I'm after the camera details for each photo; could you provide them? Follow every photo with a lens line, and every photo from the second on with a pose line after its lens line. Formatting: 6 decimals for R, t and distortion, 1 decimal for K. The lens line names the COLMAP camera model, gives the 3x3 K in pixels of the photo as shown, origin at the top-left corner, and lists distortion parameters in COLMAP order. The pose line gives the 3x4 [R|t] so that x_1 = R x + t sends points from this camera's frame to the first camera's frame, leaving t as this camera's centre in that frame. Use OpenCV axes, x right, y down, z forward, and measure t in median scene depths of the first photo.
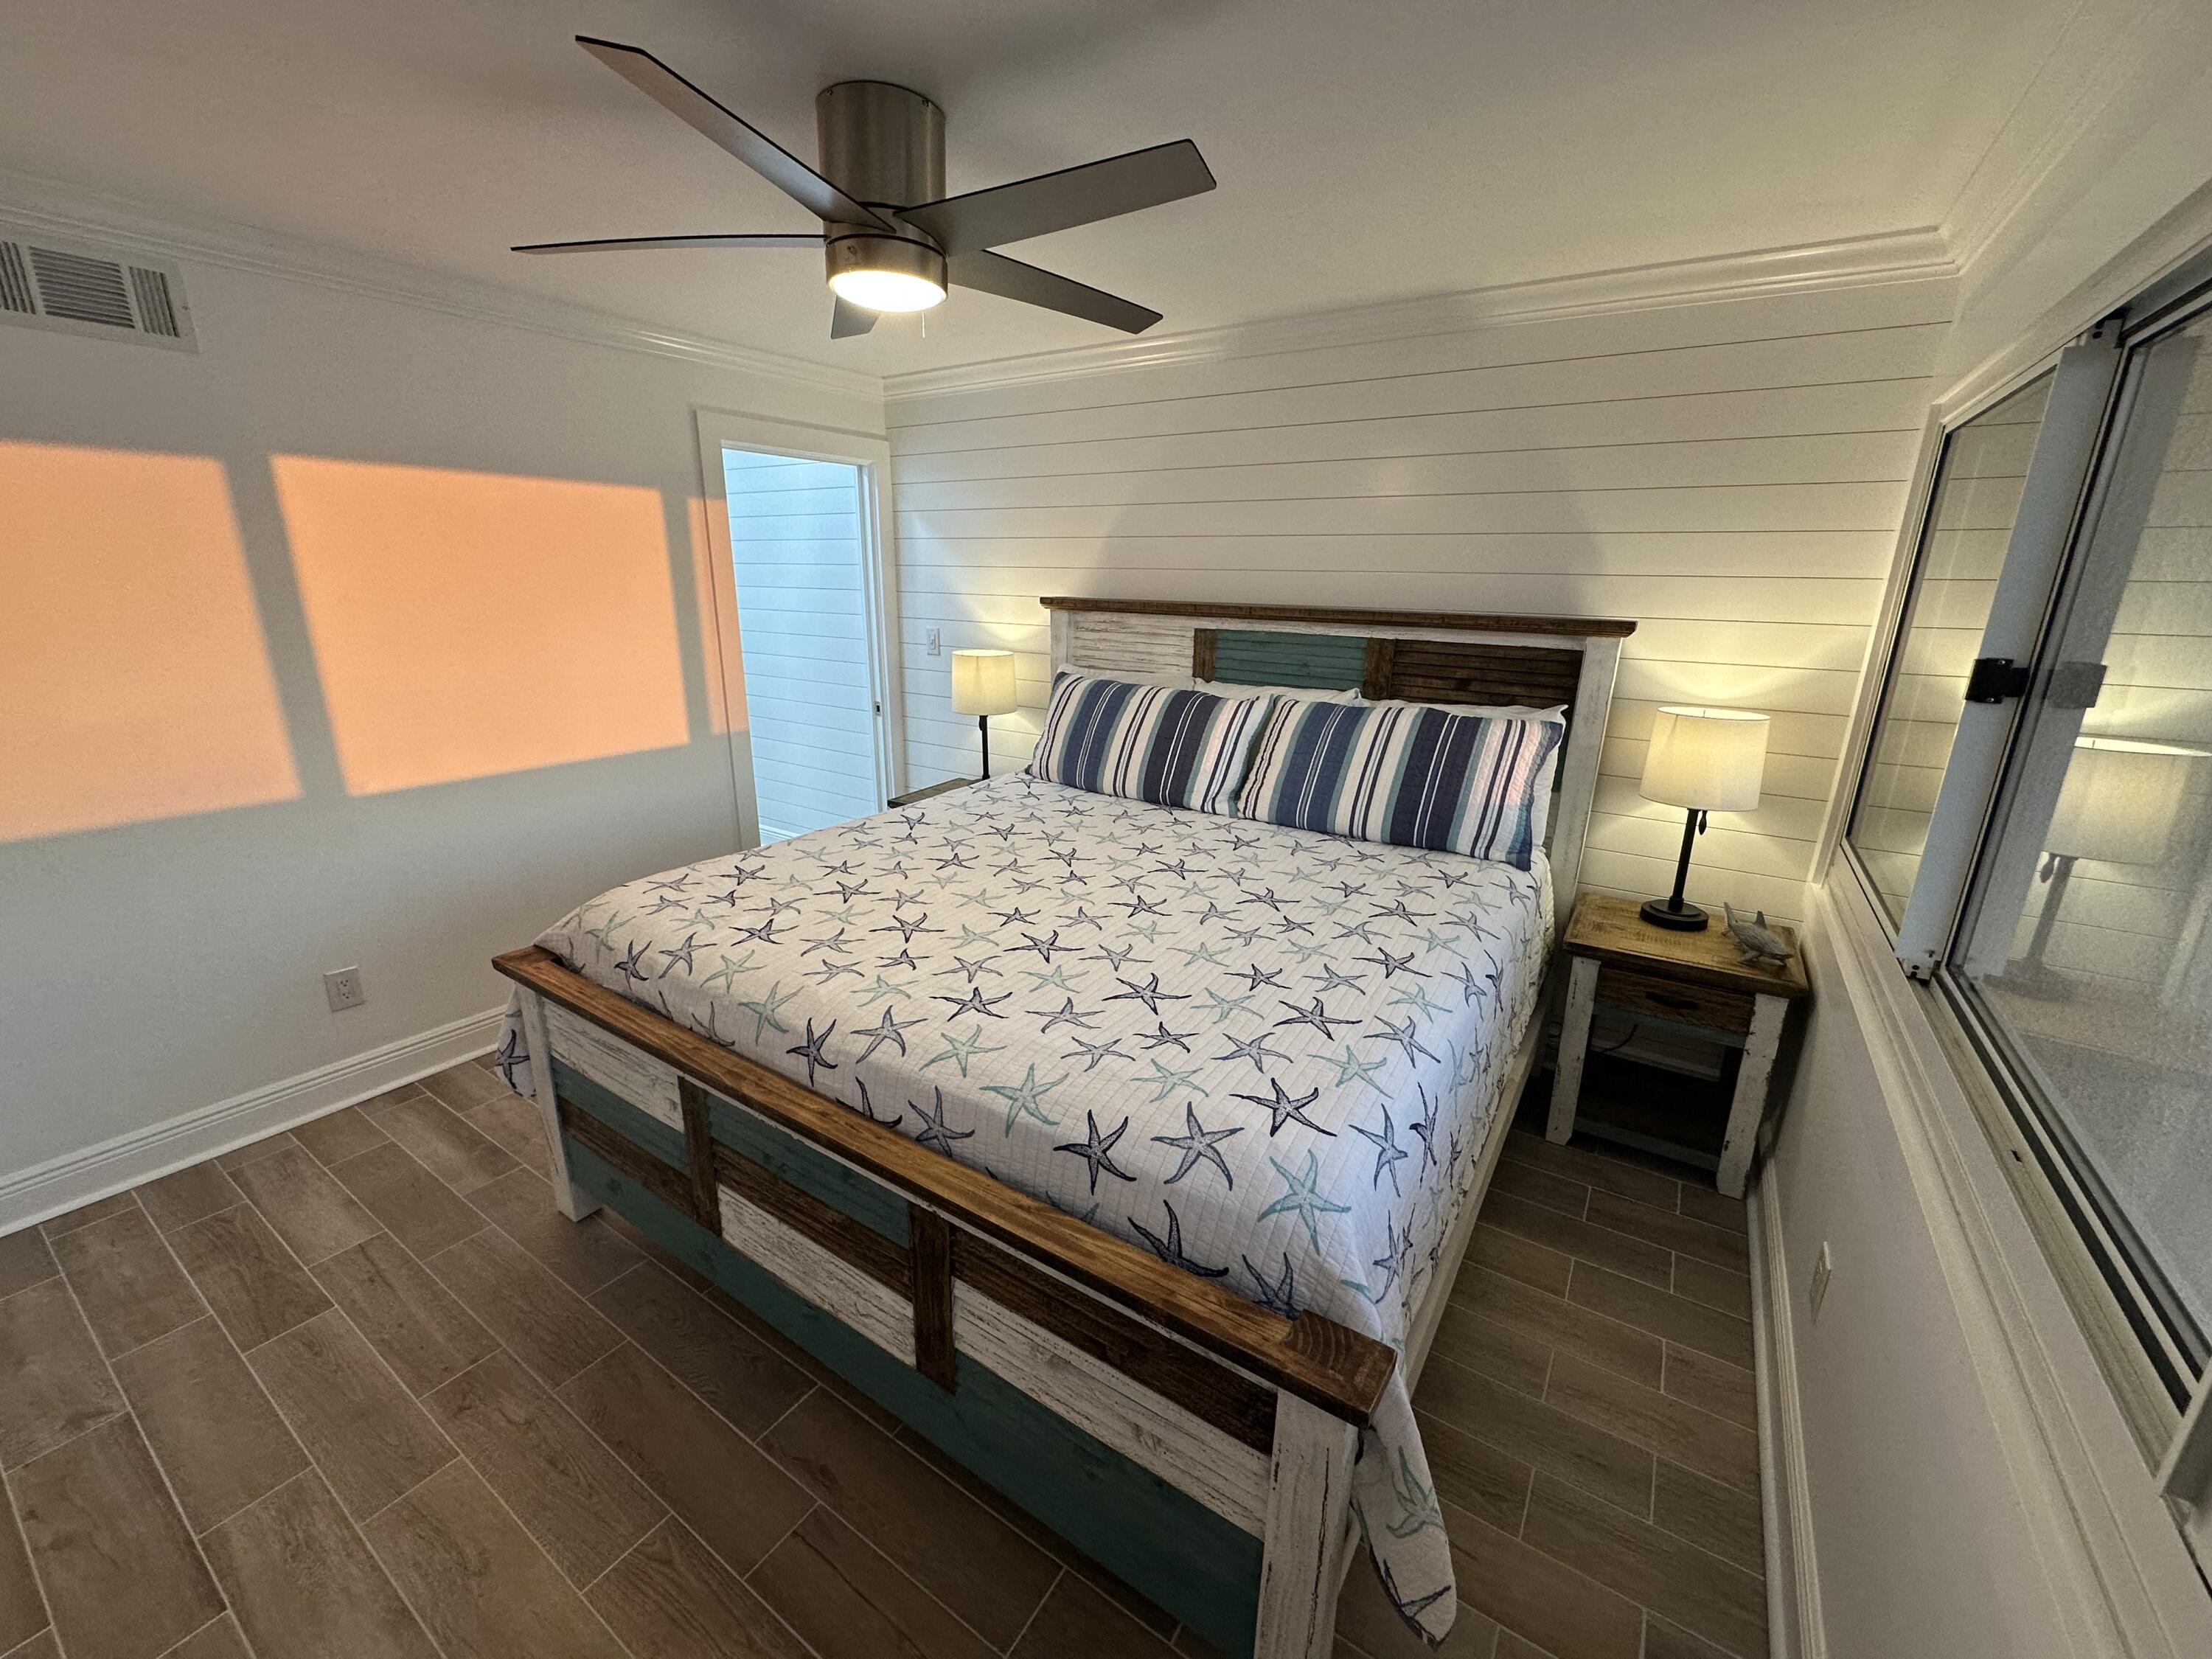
lens RADIAL K [[880.5, 0, 1106.1], [0, 880.5, 830.6], [0, 0, 1]] dist [-0.002318, 0.000517]
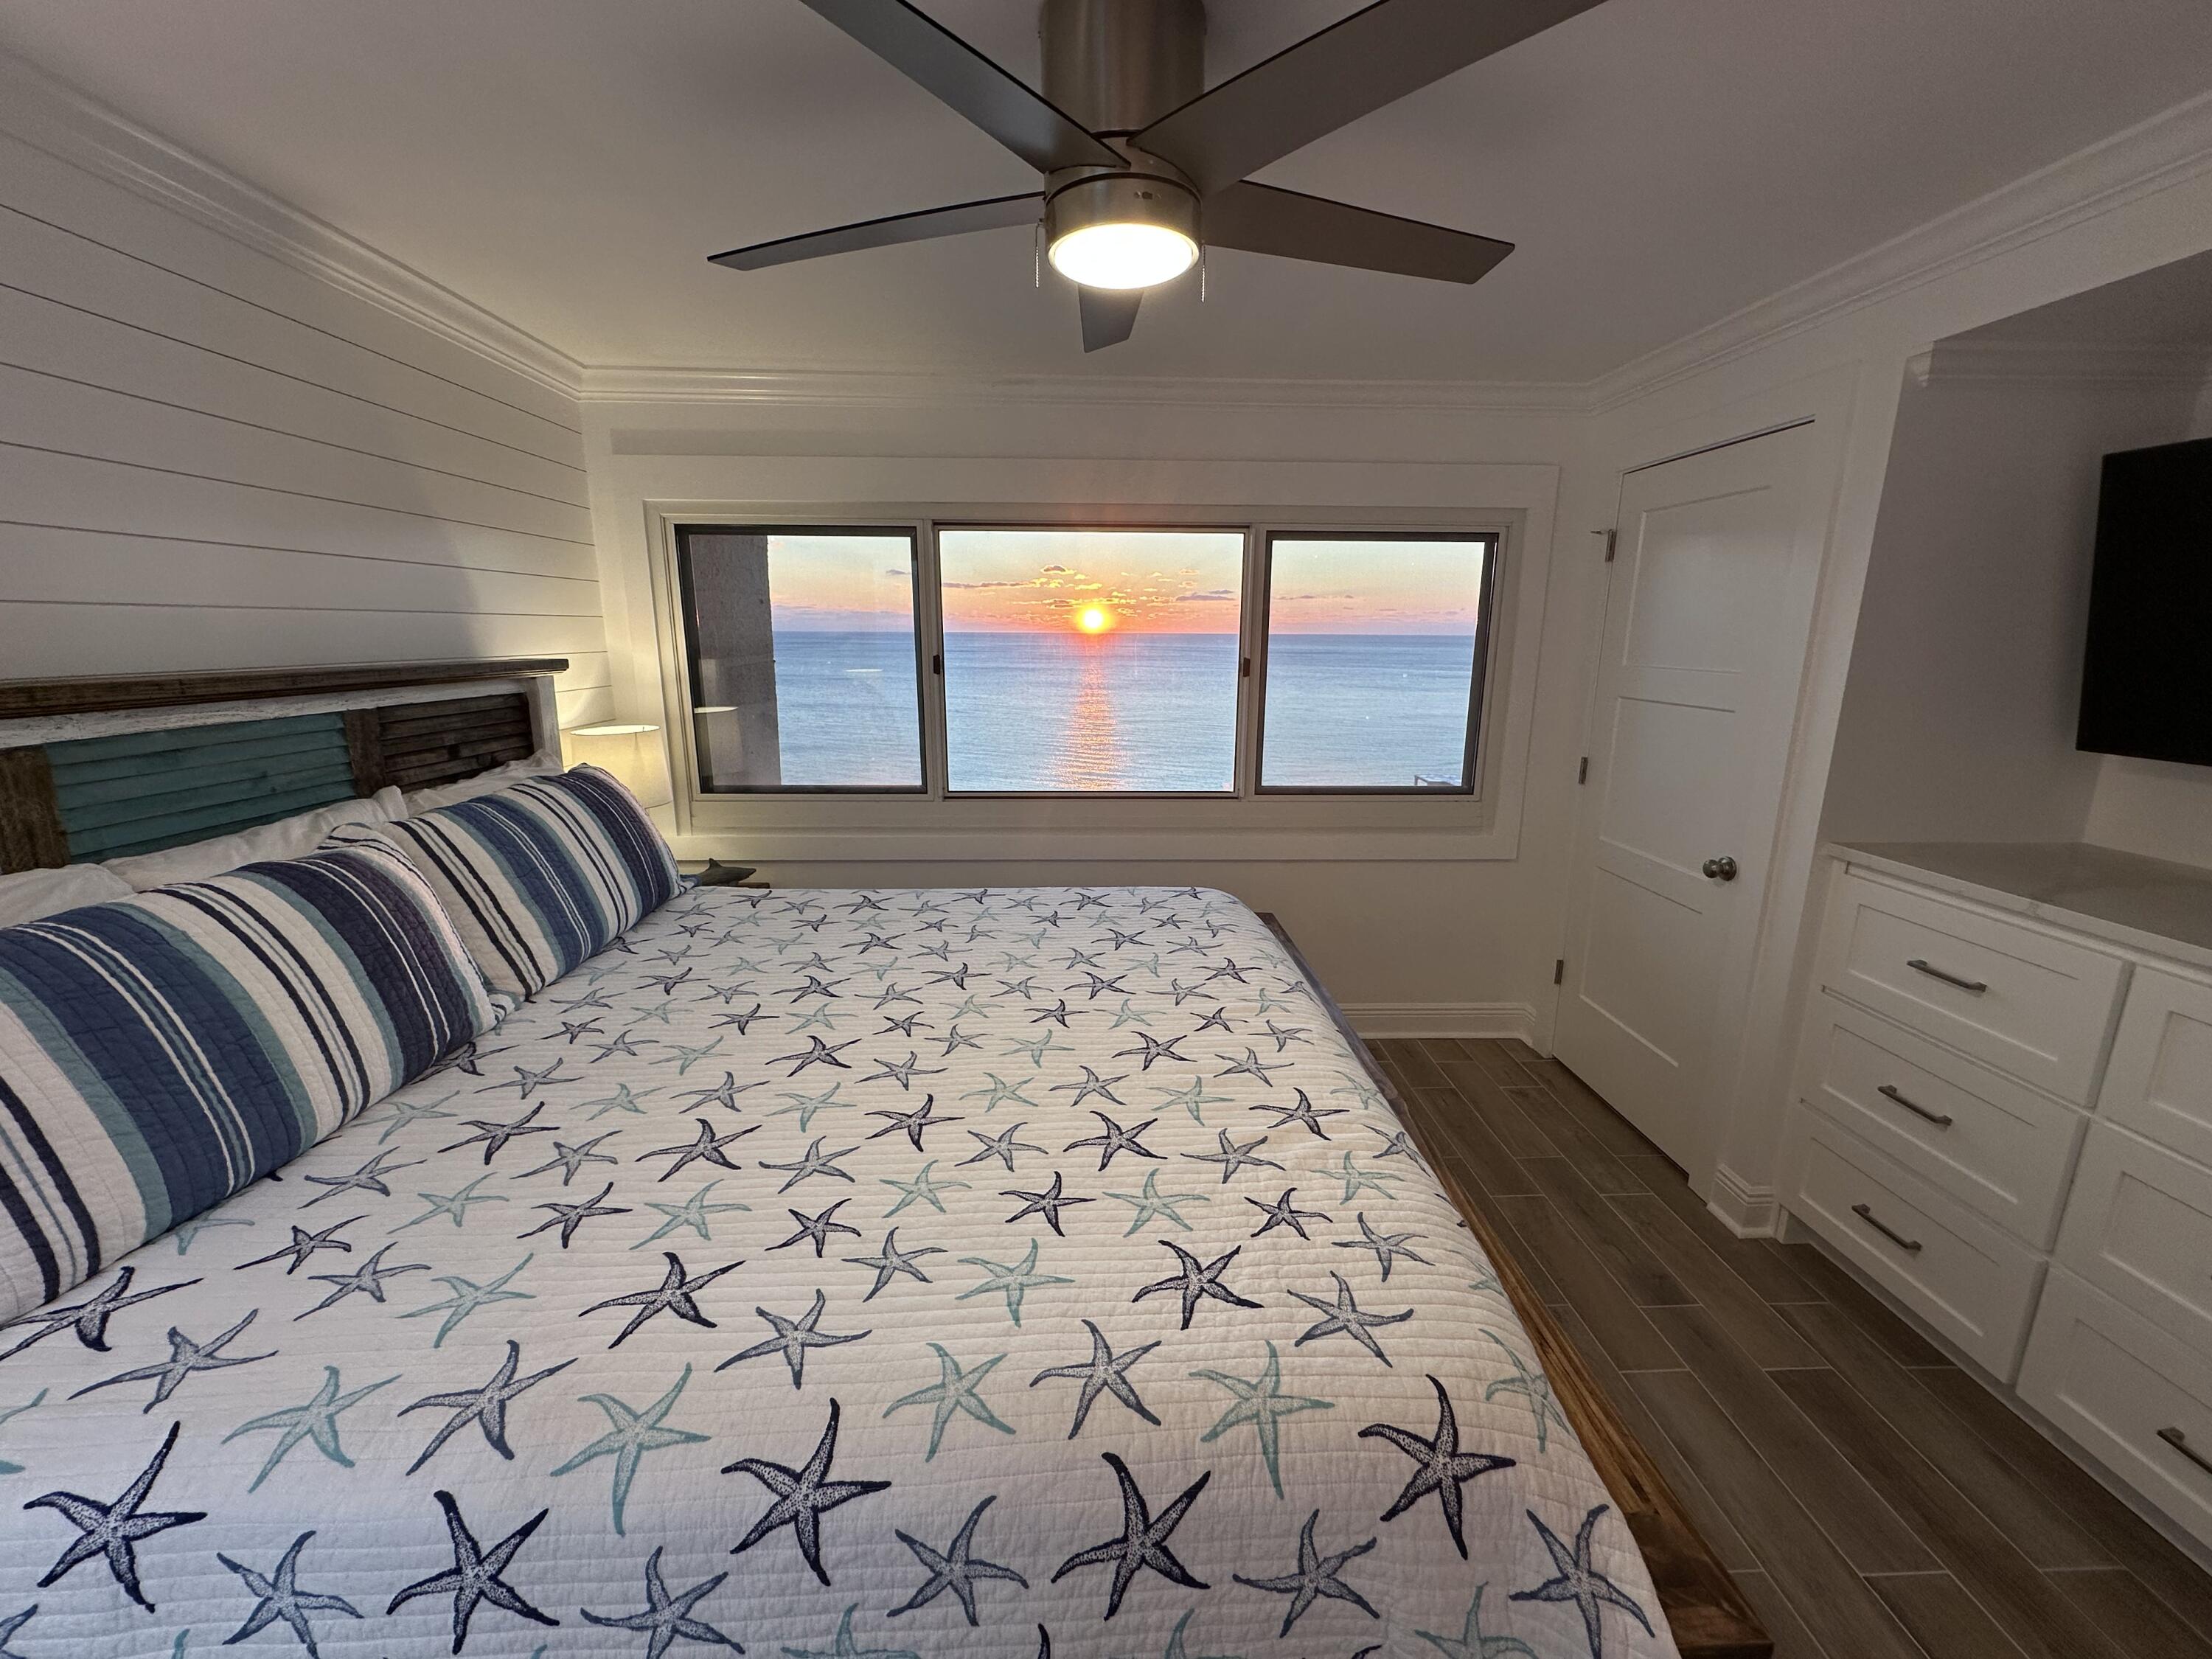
lens RADIAL K [[880.5, 0, 1104.7], [0, 880.5, 827.8], [0, 0, 1]] dist [-0.002318, 0.000517]
pose [[-0.573997, -0.199561, 0.794168, -0.627846], [0.213058, 0.900048, 0.380158, -0.311130], [-0.790654, 0.387414, -0.474106, 1.044646]]
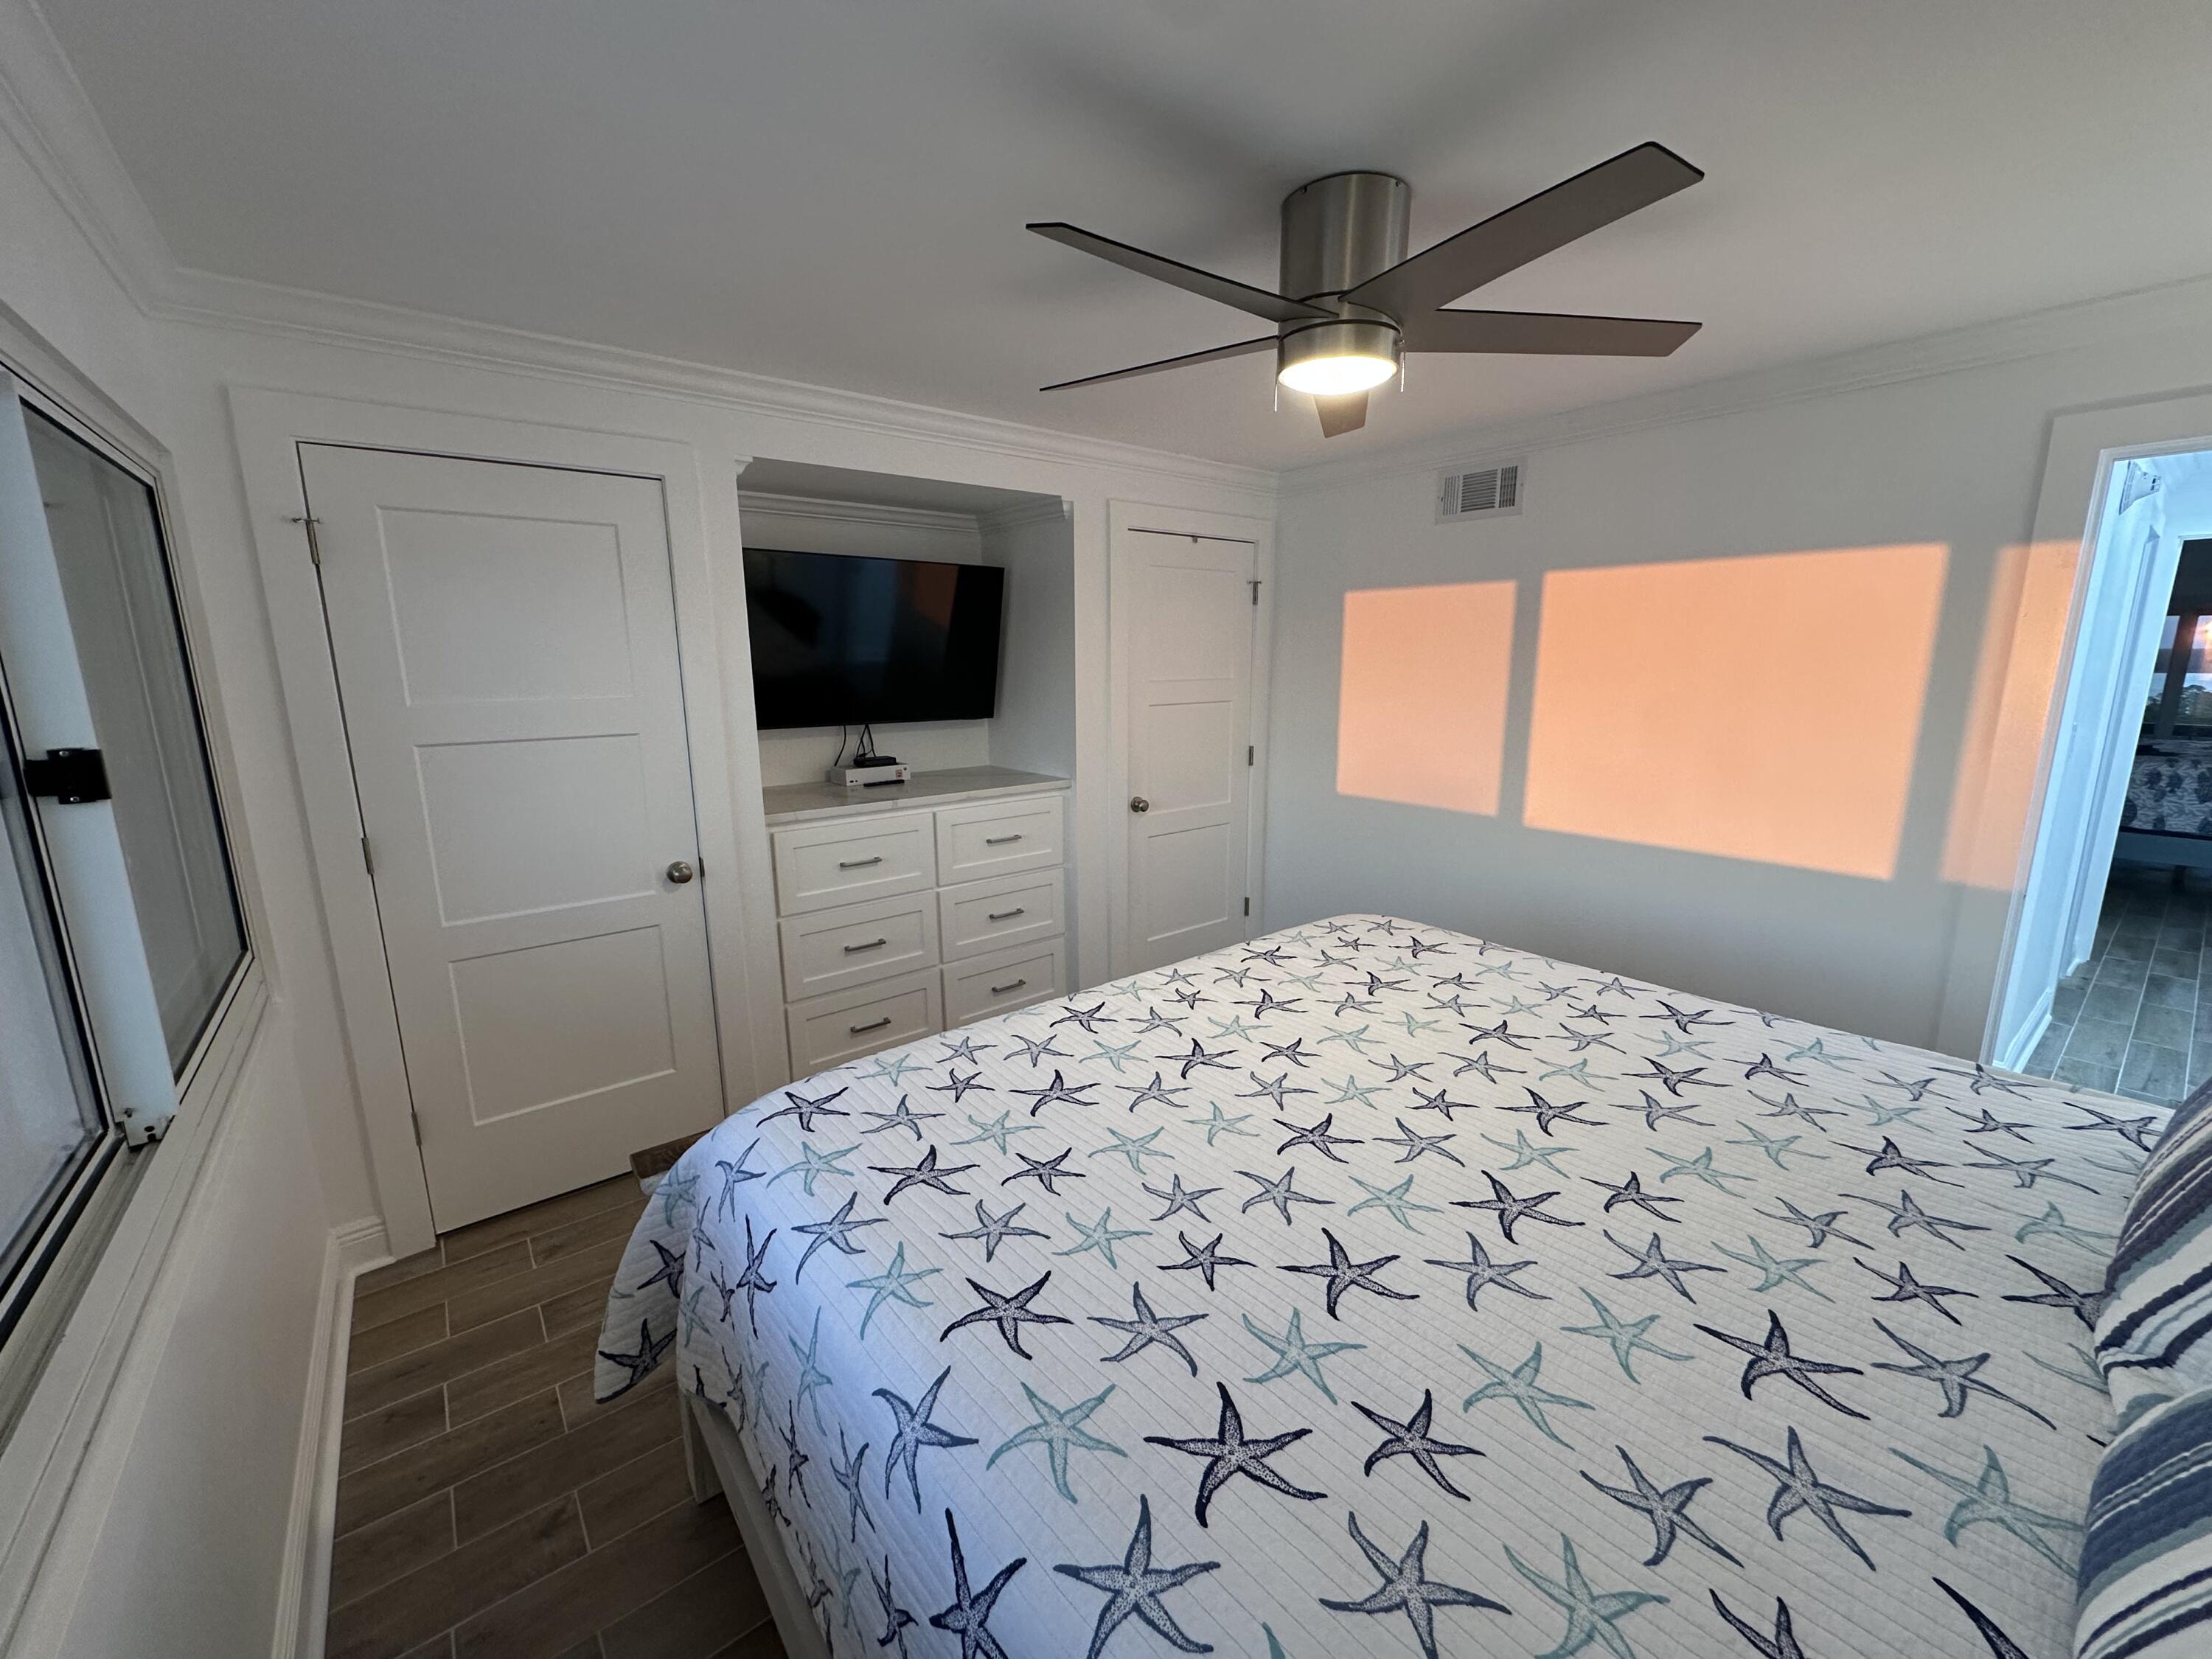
lens RADIAL K [[880.5, 0, 1109.7], [0, 880.5, 827.1], [0, 0, 1]] dist [-0.002318, 0.000517]
pose [[-0.313381, 0.170035, -0.934281, 0.563758], [-0.262546, 0.929977, 0.257316, -0.220889], [0.912613, 0.325930, -0.246796, 0.786902]]
